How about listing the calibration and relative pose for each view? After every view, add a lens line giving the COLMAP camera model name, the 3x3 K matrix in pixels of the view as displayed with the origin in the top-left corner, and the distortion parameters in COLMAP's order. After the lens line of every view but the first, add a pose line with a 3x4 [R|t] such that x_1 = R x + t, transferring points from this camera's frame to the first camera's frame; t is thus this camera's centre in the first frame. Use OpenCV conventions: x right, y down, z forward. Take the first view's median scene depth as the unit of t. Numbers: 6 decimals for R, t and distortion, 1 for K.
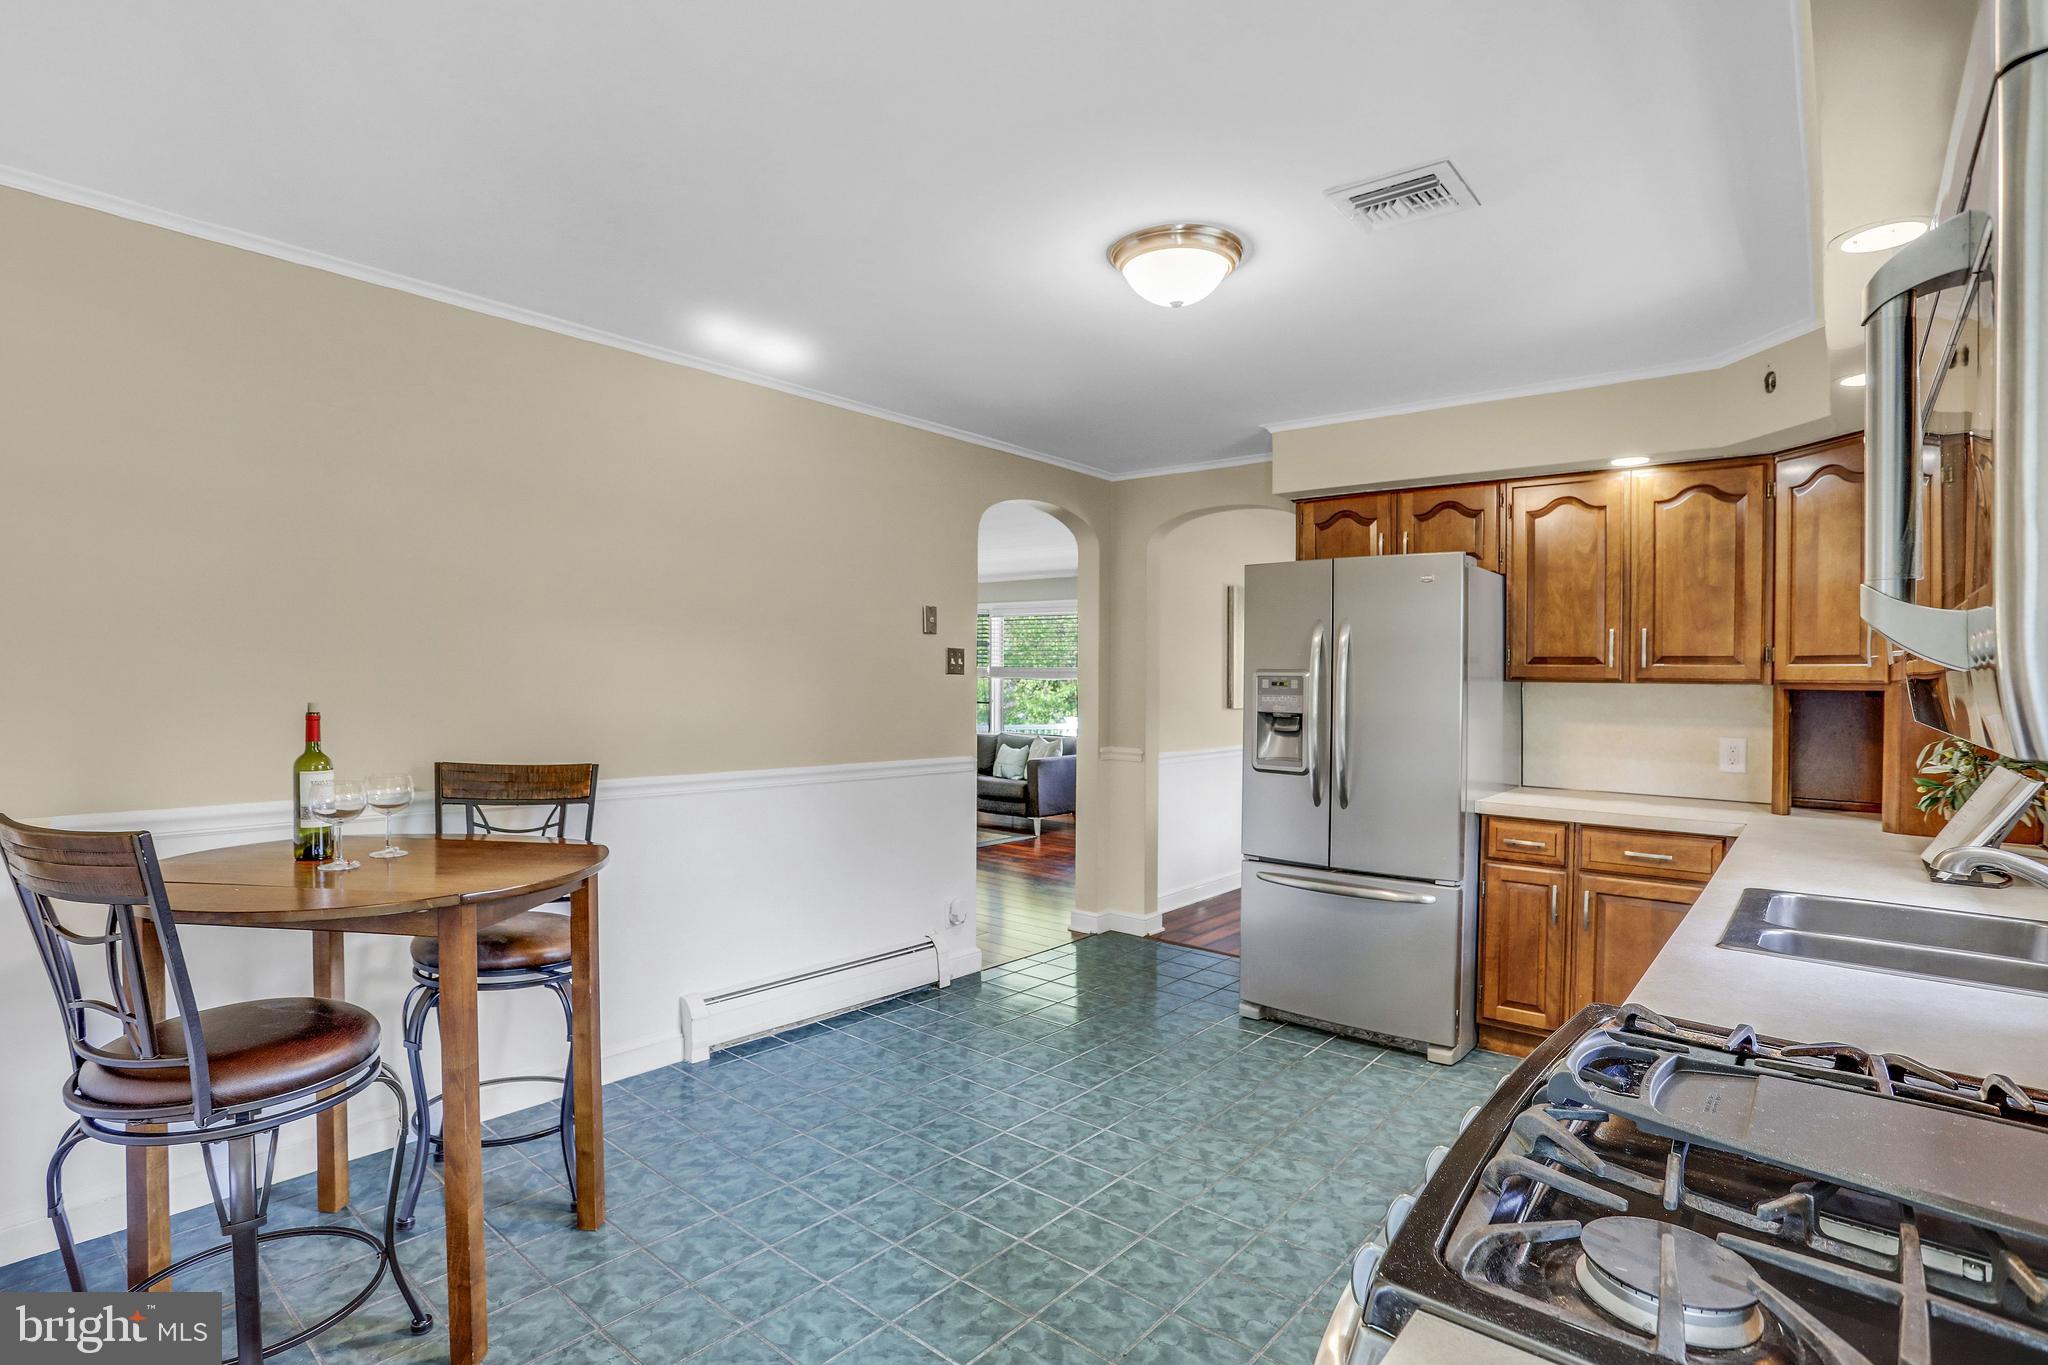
lens RADIAL K [[982.9, 0, 1023.7], [0, 982.9, 704.9], [0, 0, 1]] dist [-0.067610, 0.000242]
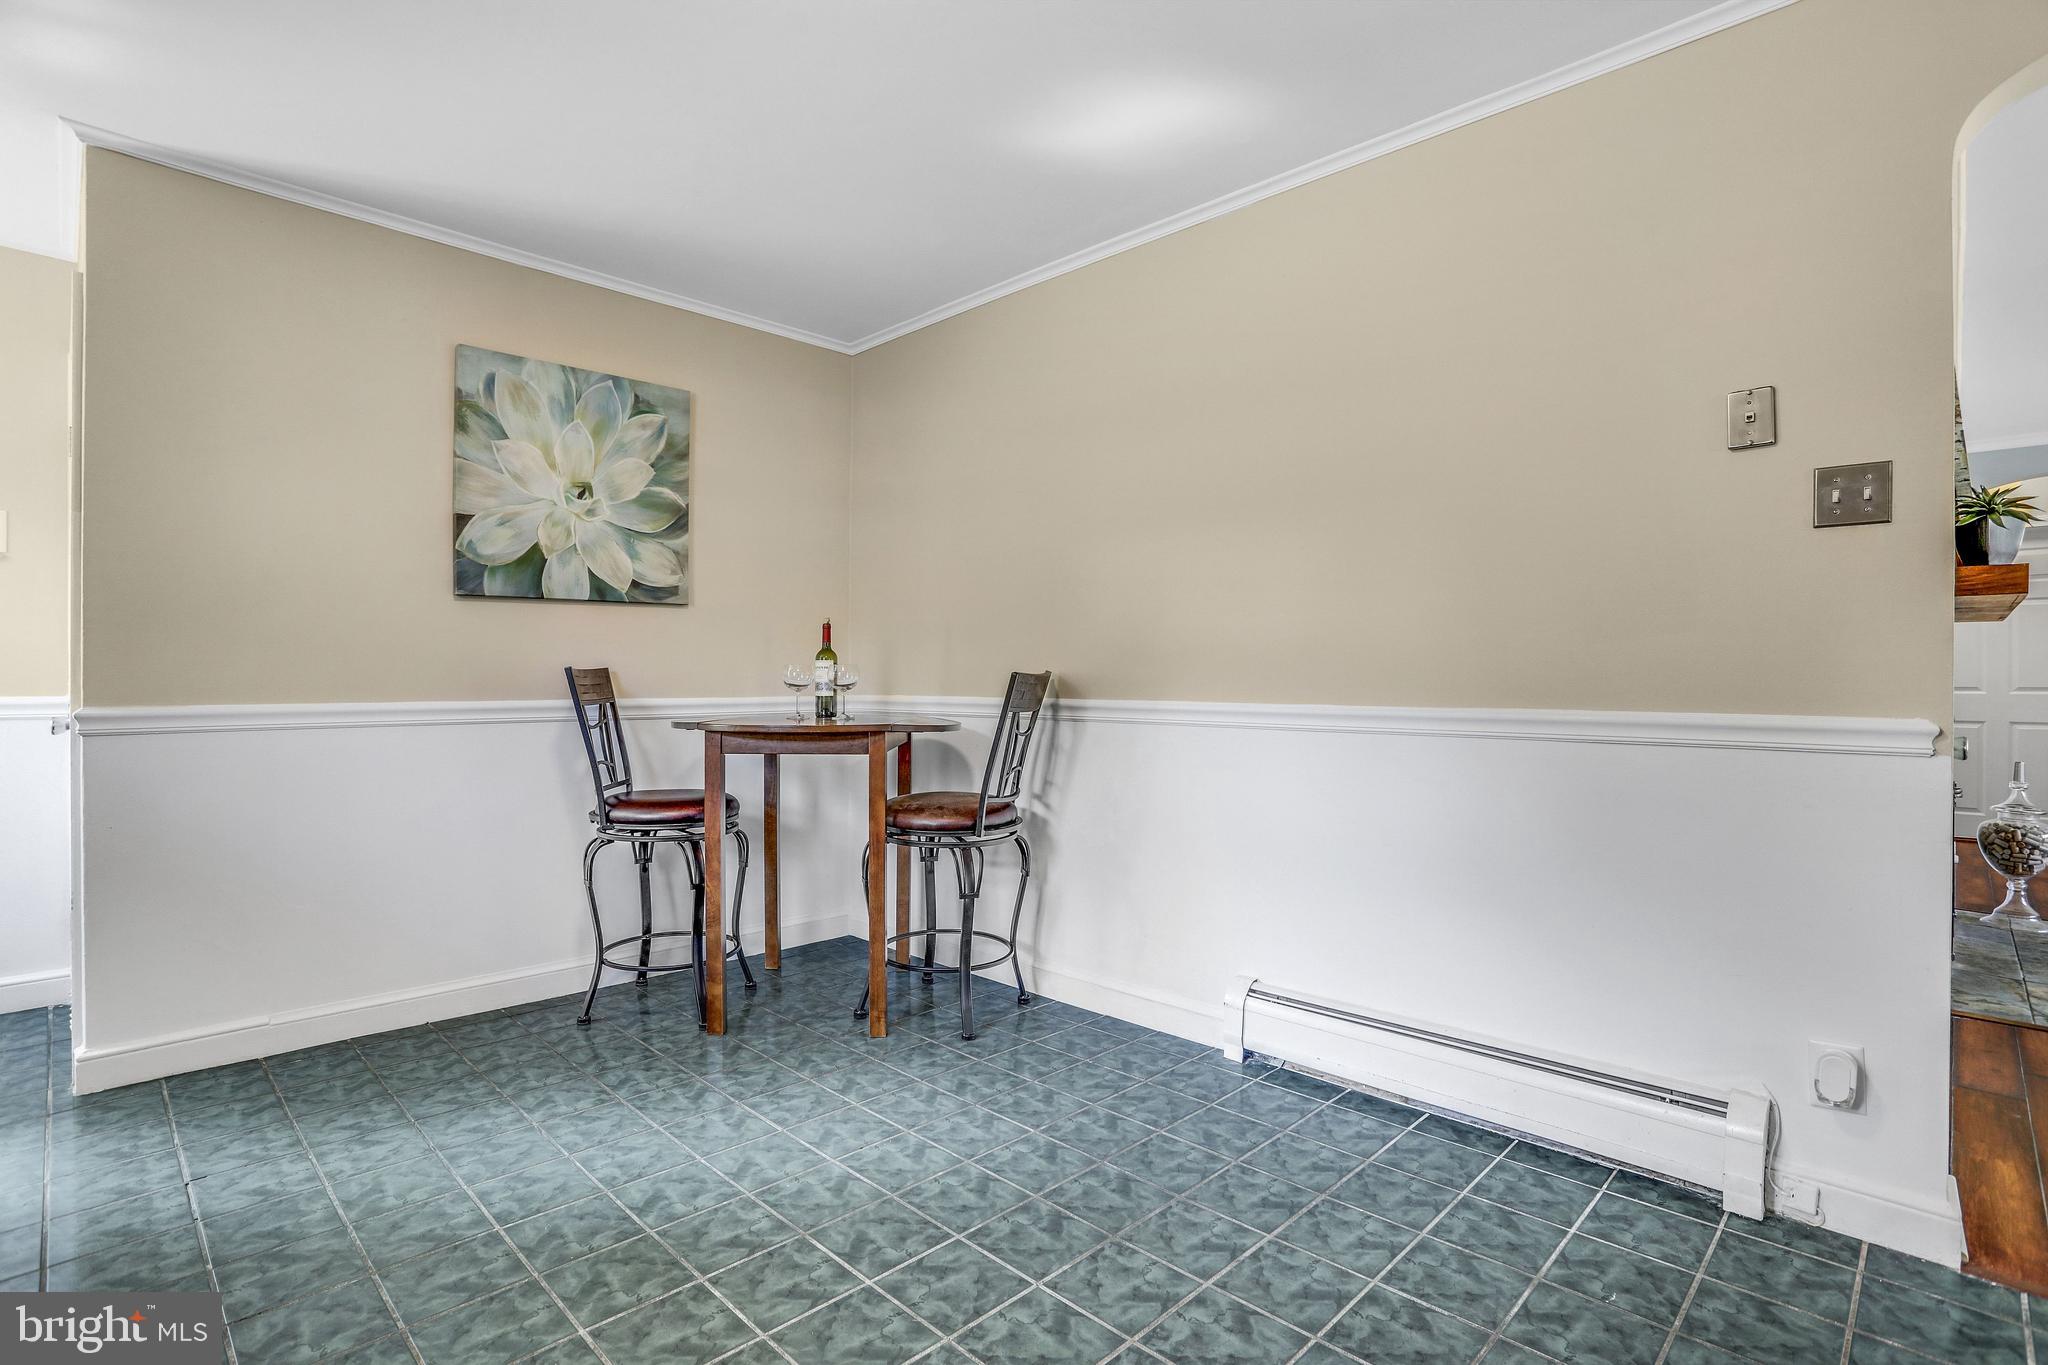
lens RADIAL K [[983.3, 0, 1027.7], [0, 983.3, 675.2], [0, 0, 1]] dist [-0.079220, 0.030236]
pose [[-0.072781, -0.019979, -0.997148, 0.487411], [-0.026983, 0.999473, -0.018056, 0.069024], [0.996983, 0.025592, -0.073282, 0.881105]]
